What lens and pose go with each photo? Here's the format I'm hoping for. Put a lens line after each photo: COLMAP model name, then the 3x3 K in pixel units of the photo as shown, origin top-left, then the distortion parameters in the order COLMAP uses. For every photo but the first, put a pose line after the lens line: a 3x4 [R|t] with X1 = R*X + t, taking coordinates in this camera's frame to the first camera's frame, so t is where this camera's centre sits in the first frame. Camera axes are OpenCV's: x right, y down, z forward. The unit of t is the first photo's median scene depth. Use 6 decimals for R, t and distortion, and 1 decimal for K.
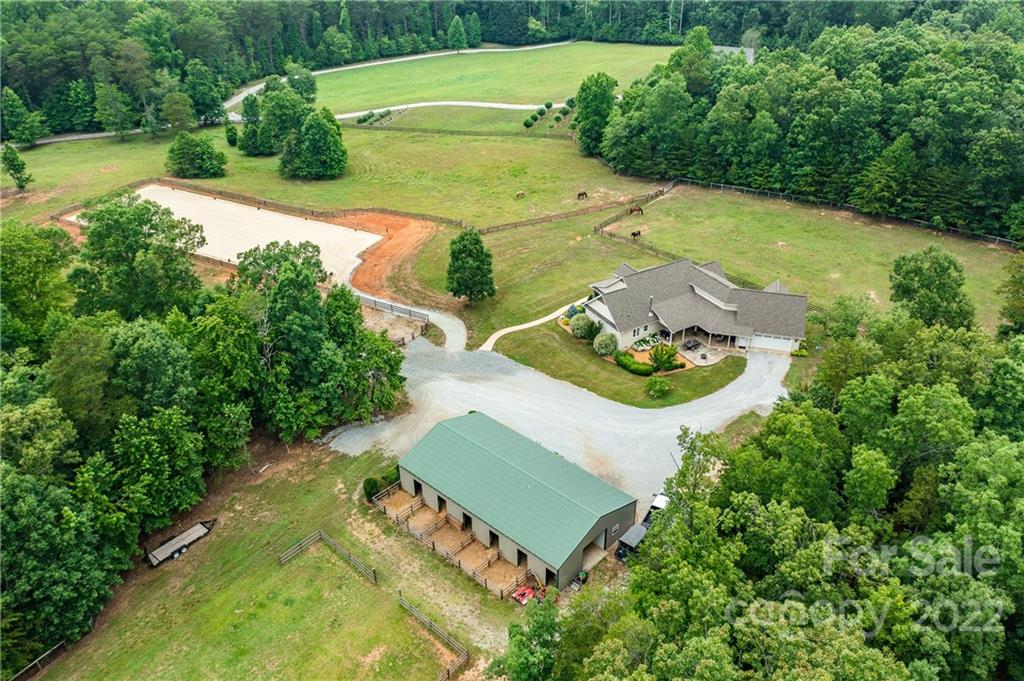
lens RADIAL K [[811.3, 0, 512.8], [0, 811.3, 336.3], [0, 0, 1]] dist [0.015849, -0.001185]
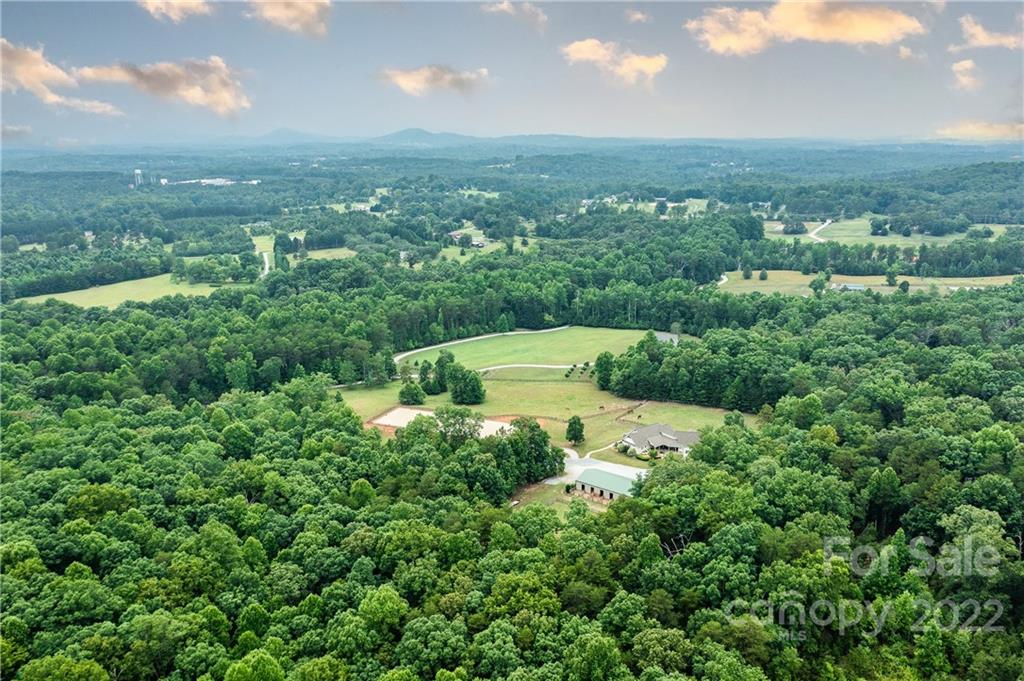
lens RADIAL K [[811.3, 0, 512.2], [0, 811.3, 334.8], [0, 0, 1]] dist [0.015849, -0.001185]
pose [[0.997893, -0.019627, 0.061849, -0.302375], [0.037259, 0.953680, -0.298506, 0.290860], [-0.053125, 0.300182, 0.952402, -1.148592]]
